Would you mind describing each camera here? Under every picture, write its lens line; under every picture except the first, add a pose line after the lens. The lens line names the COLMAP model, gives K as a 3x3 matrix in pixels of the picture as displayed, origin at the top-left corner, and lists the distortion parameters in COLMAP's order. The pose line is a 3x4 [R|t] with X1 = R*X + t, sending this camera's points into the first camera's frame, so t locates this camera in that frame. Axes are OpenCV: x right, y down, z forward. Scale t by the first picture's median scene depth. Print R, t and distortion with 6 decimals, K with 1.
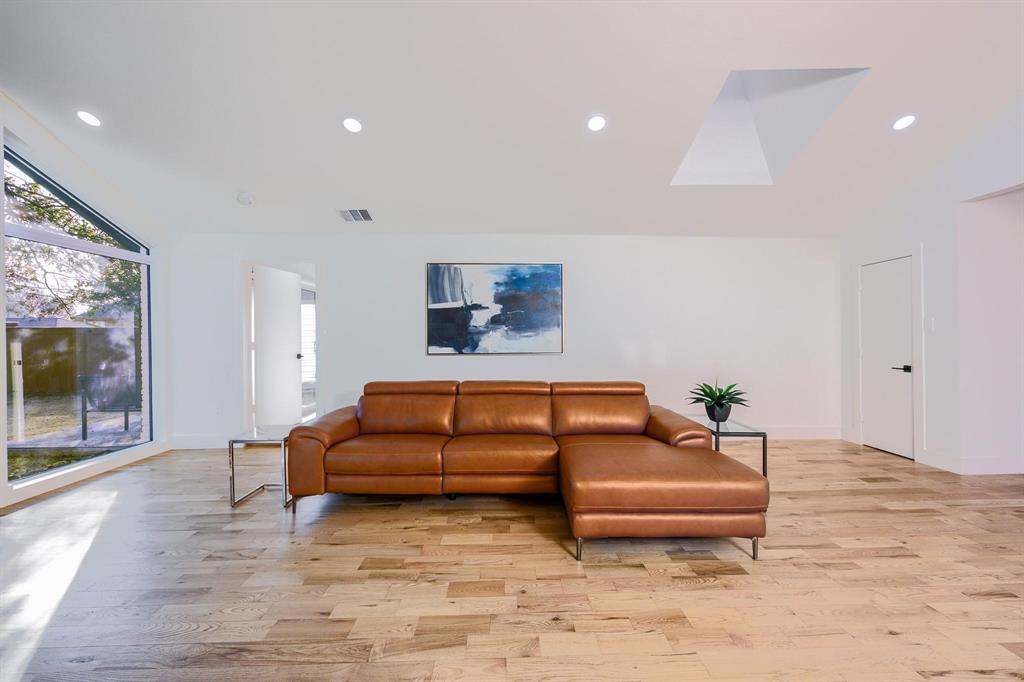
lens RADIAL K [[414.5, 0, 514.8], [0, 414.5, 333.2], [0, 0, 1]] dist [-0.002264, -0.001199]
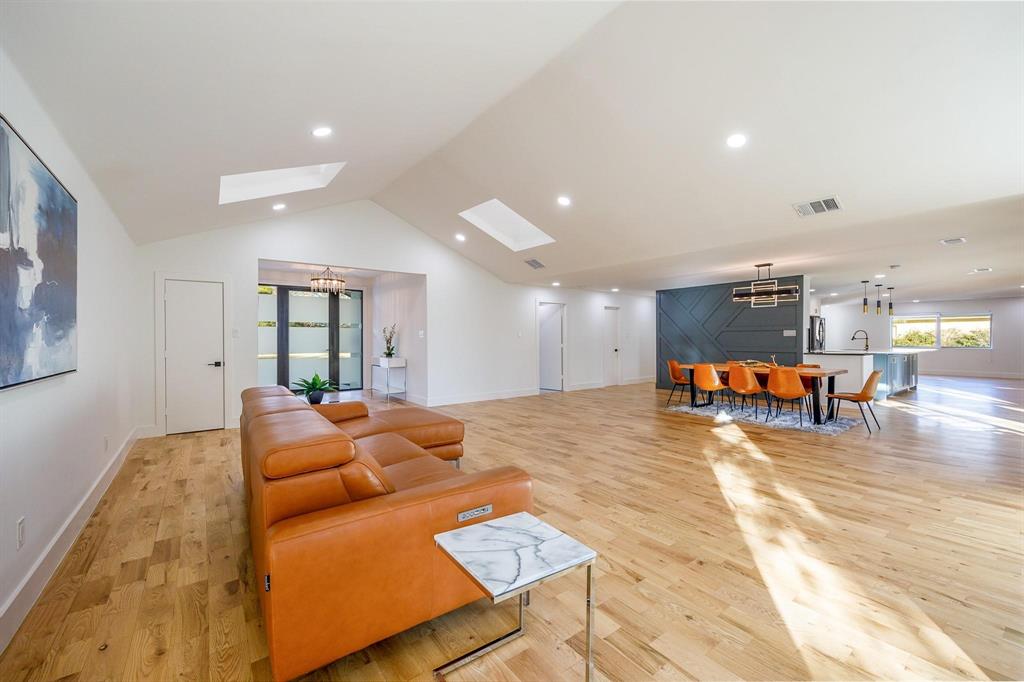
lens RADIAL K [[414.5, 0, 513.8], [0, 414.5, 337.7], [0, 0, 1]] dist [-0.002264, -0.001199]
pose [[-0.574825, 0.009537, 0.818221, -0.648387], [-0.000372, 0.999929, -0.011916, 0.012762], [-0.818277, -0.007154, -0.574780, 0.852462]]
